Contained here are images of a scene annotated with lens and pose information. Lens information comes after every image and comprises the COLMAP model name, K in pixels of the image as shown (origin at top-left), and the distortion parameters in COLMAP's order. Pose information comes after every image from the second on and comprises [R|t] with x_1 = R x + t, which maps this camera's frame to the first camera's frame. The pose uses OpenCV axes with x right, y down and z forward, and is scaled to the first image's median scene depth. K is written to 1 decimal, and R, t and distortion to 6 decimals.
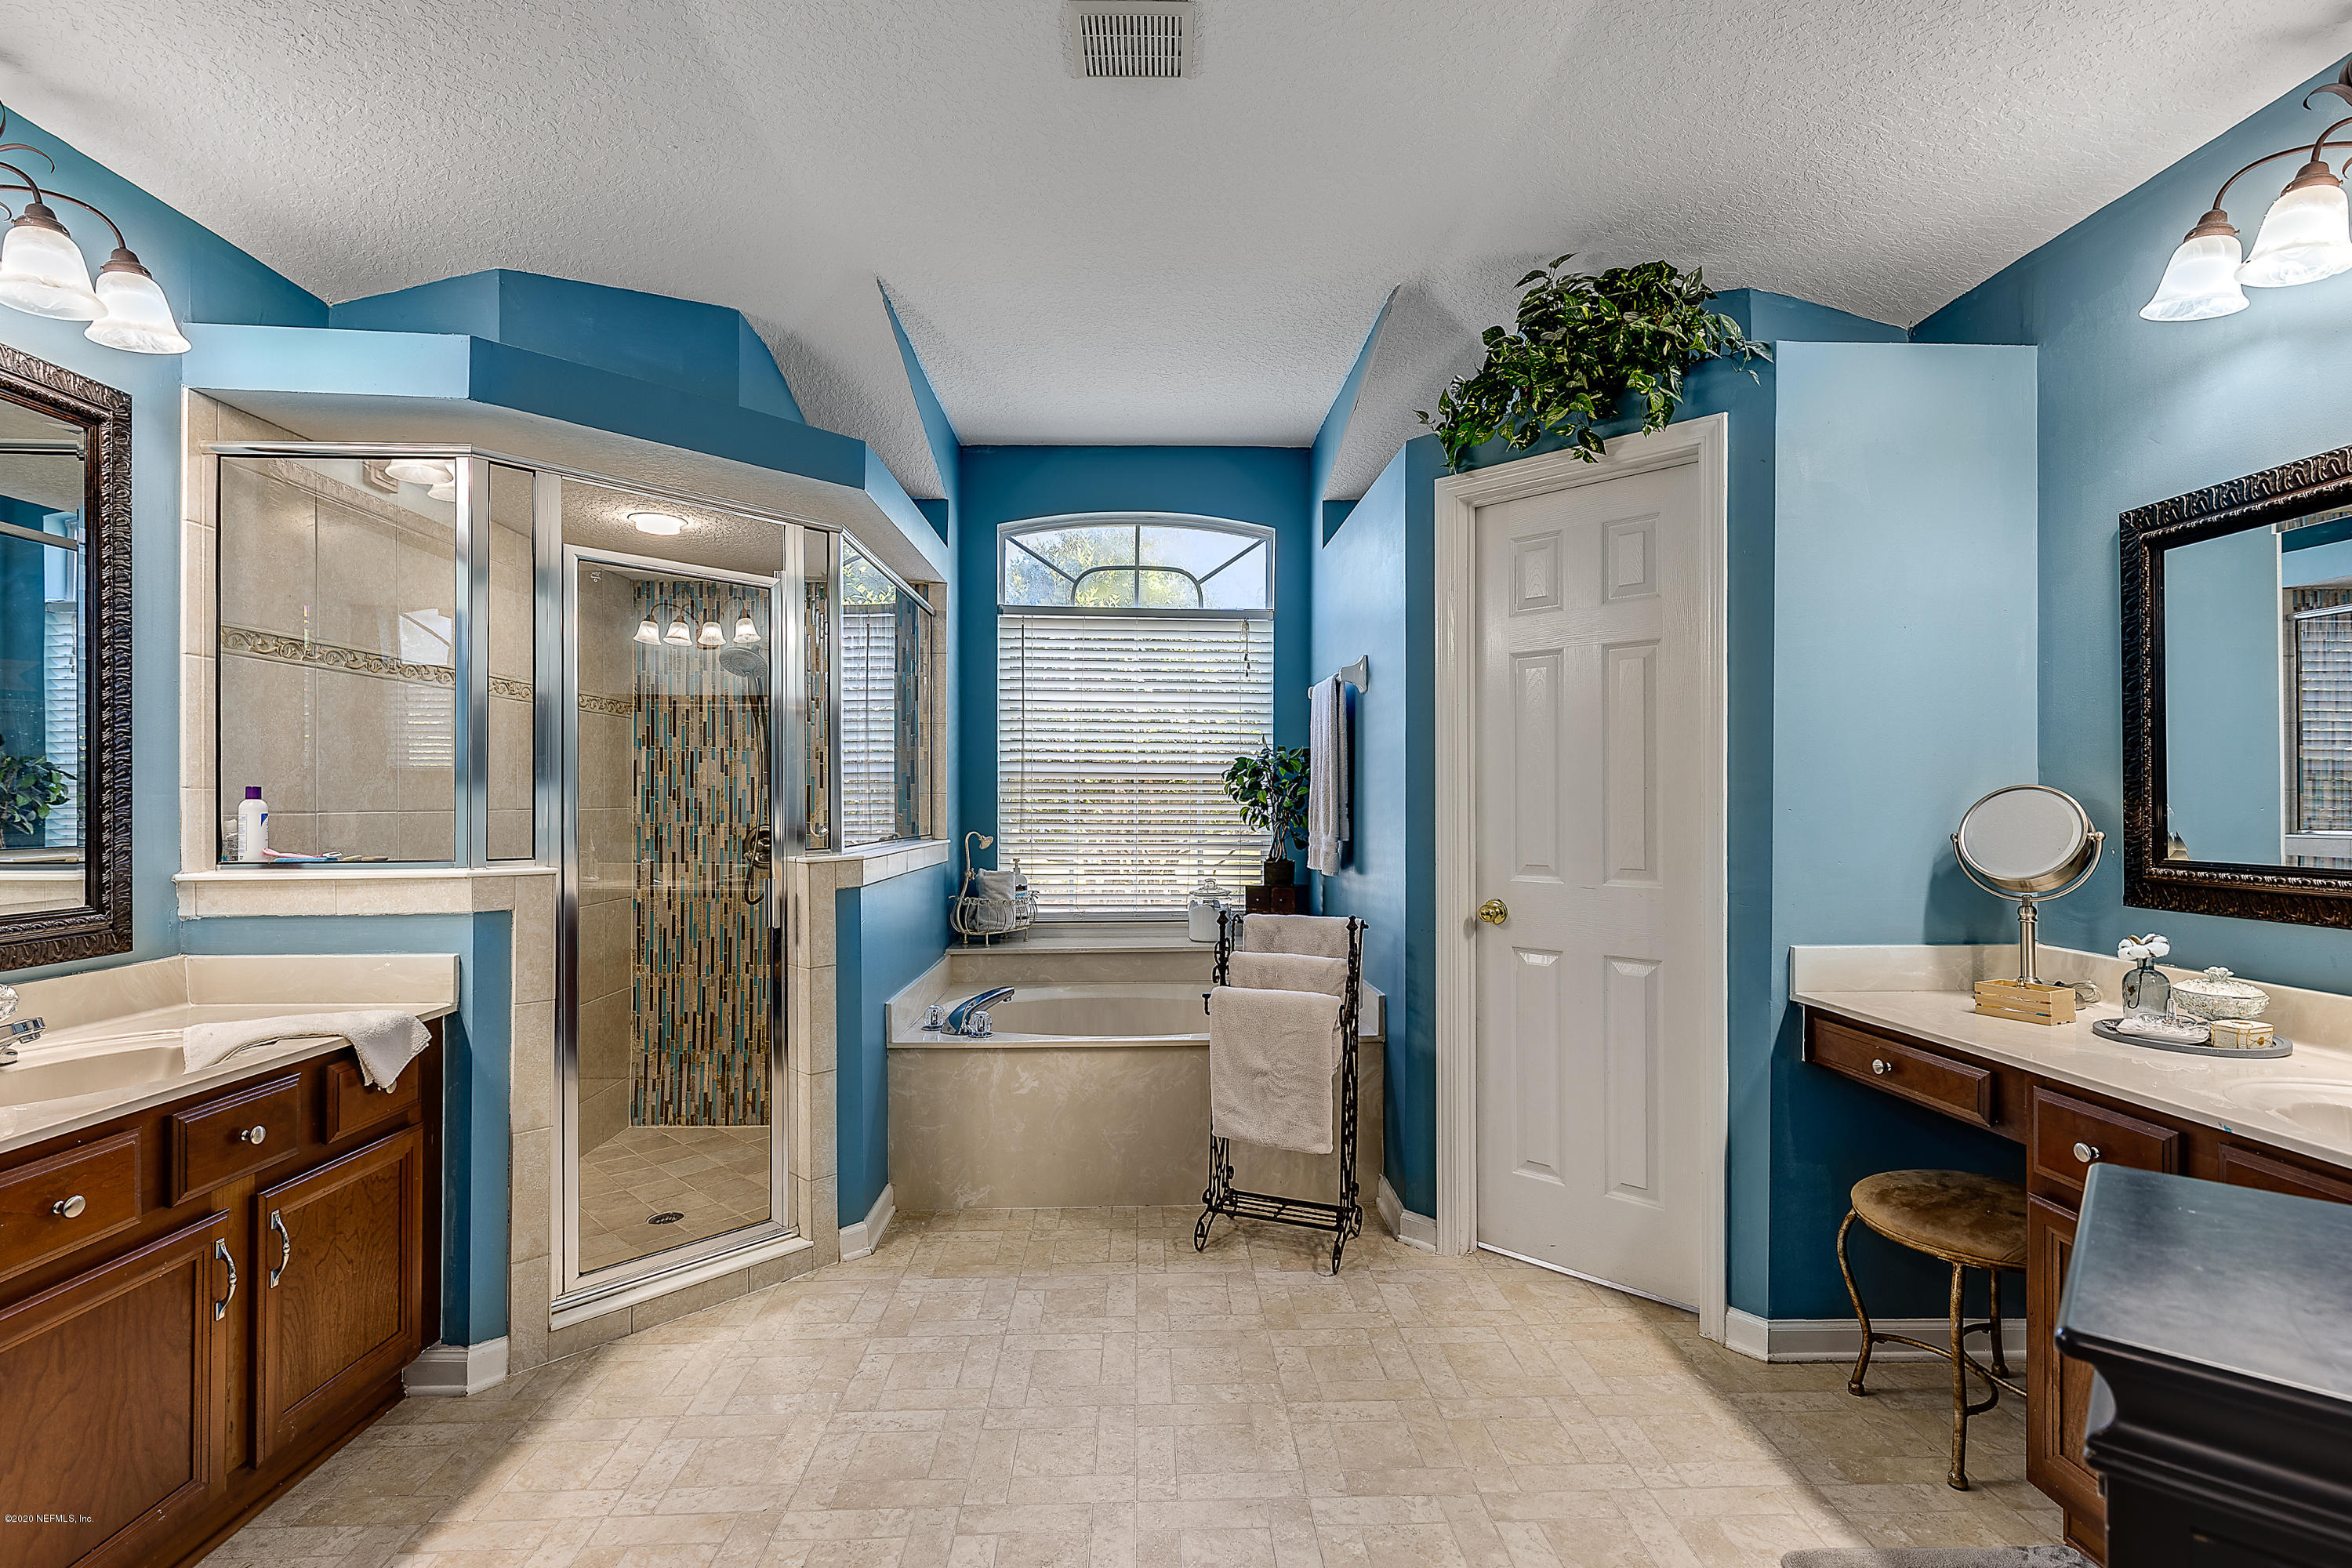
lens RADIAL K [[1070.5, 0, 1157.8], [0, 1070.5, 801.4], [0, 0, 1]] dist [-0.001044, -0.000308]
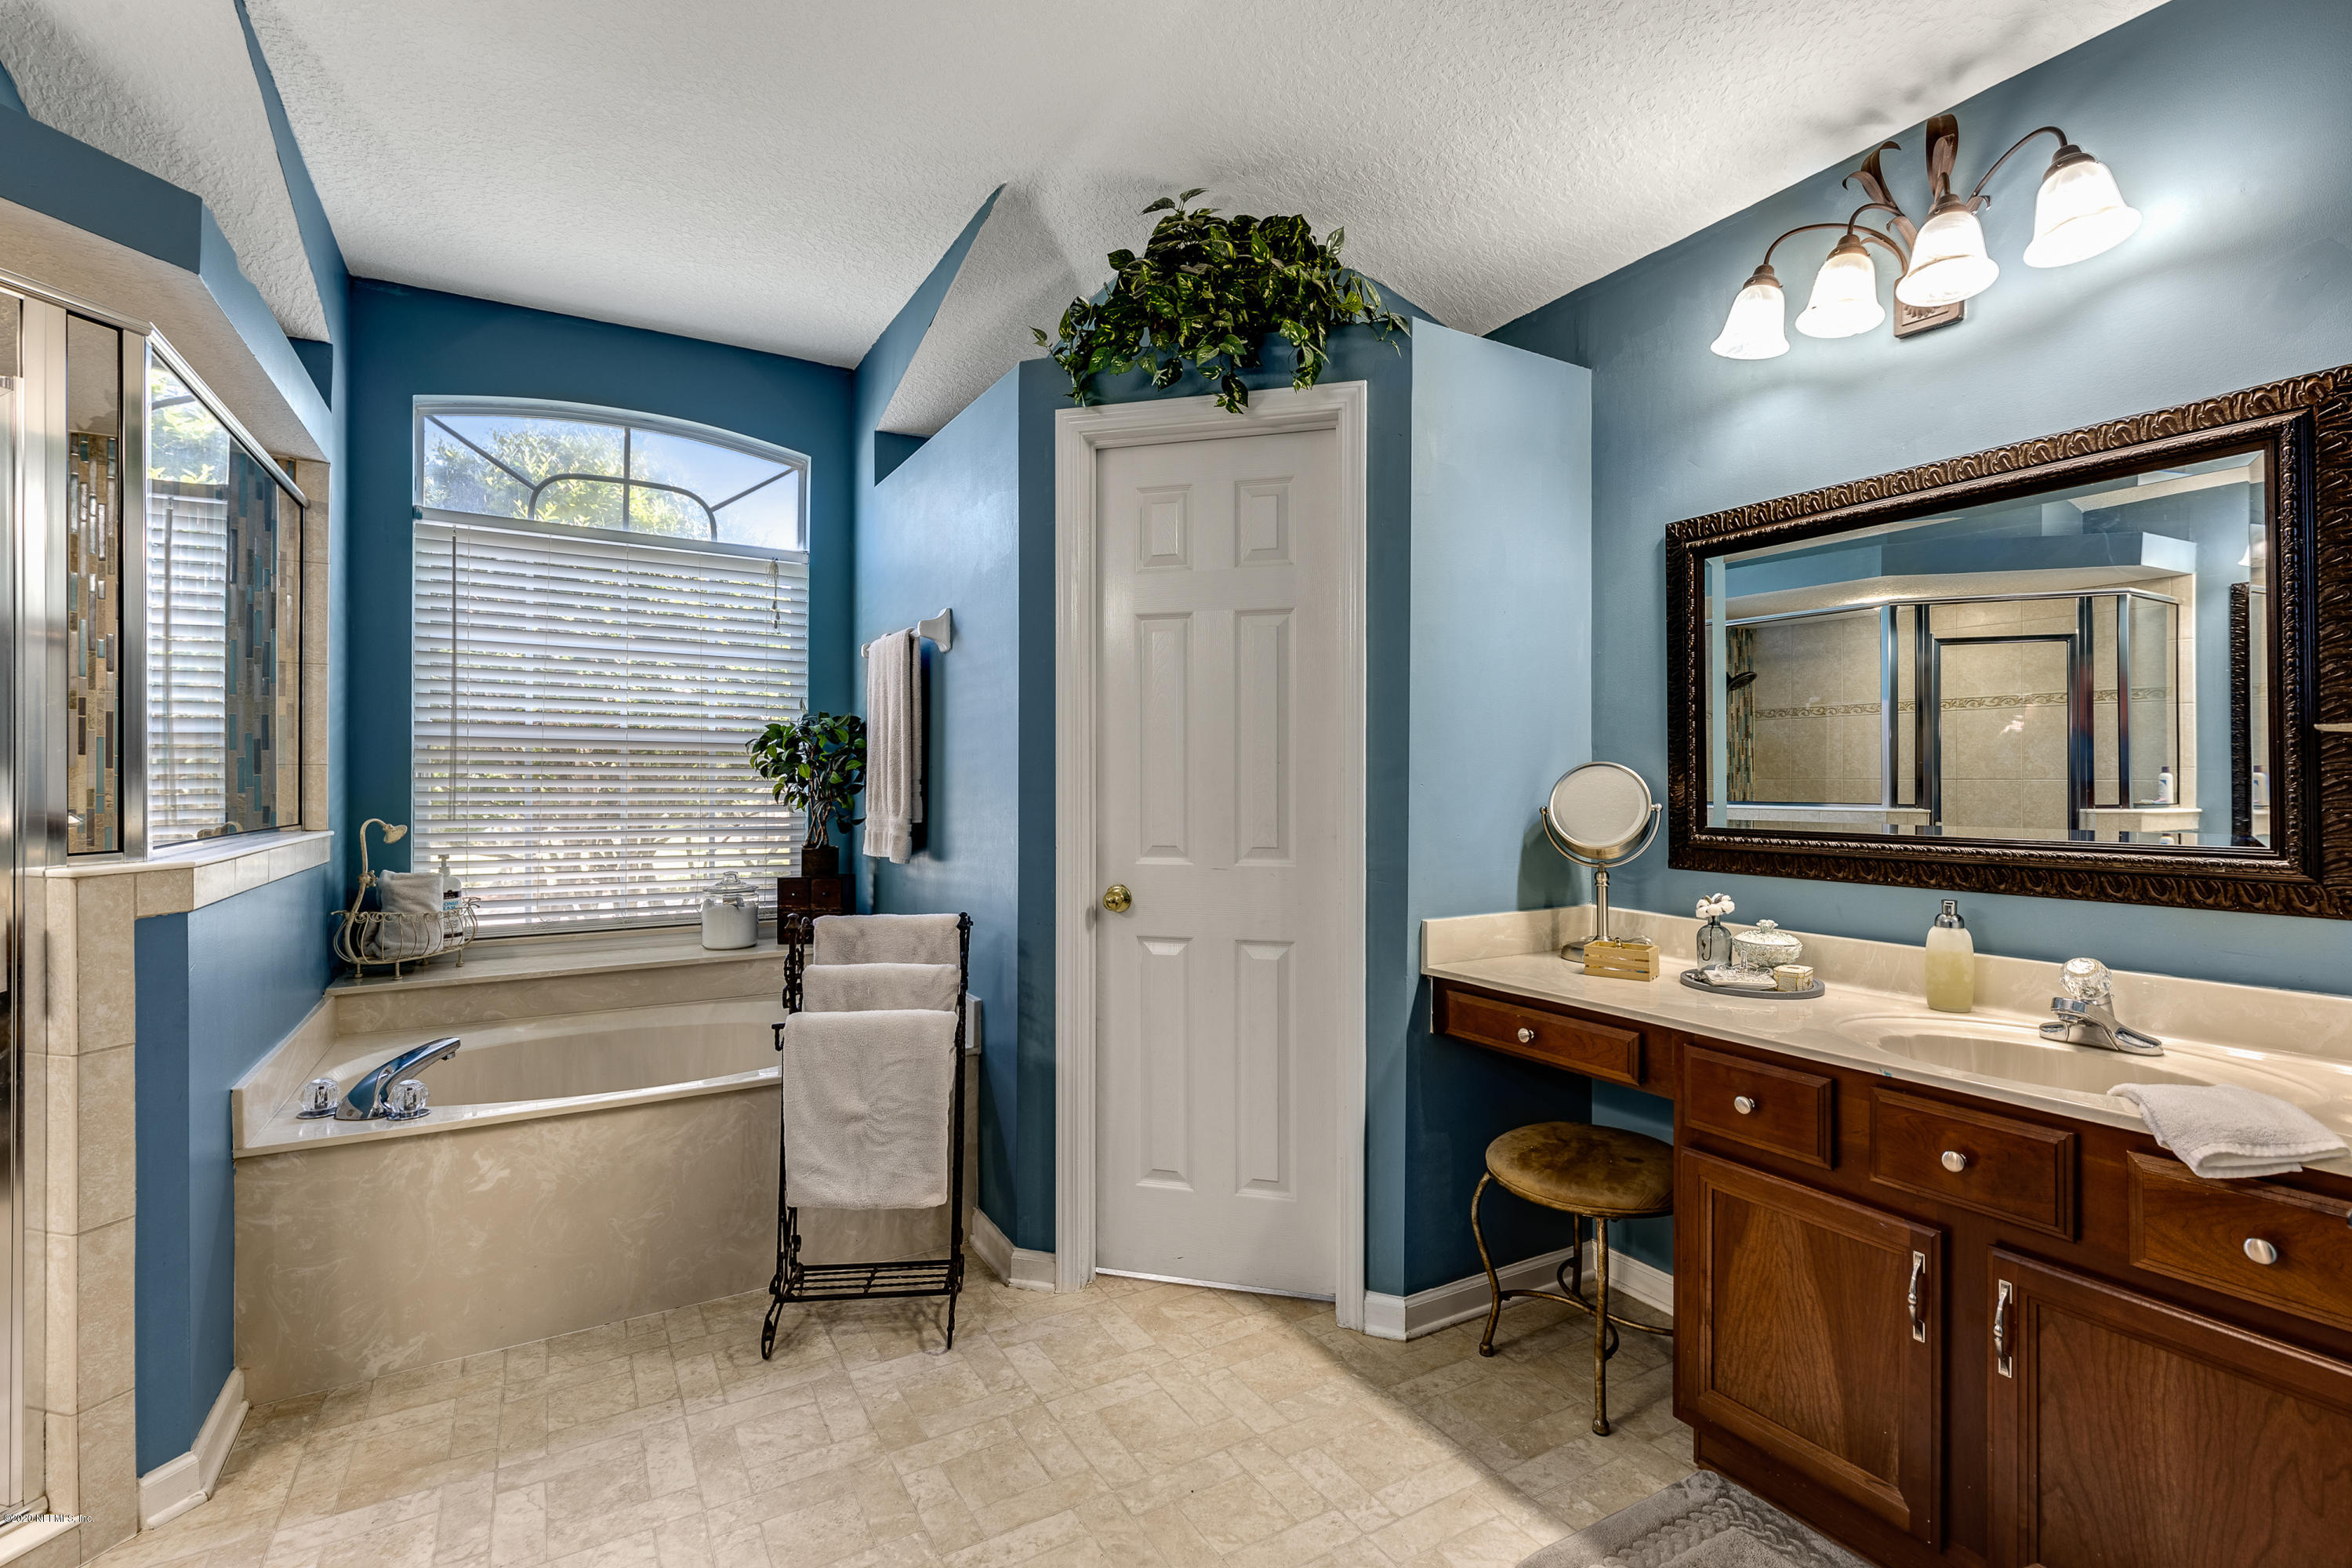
lens RADIAL K [[1070.5, 0, 1173.0], [0, 1070.5, 775.2], [0, 0, 1]] dist [-0.001044, -0.000308]
pose [[0.874140, 0.002786, 0.485667, -0.085911], [-0.000989, 0.999992, -0.003956, 0.002576], [-0.485674, 0.002978, 0.874135, 0.195292]]
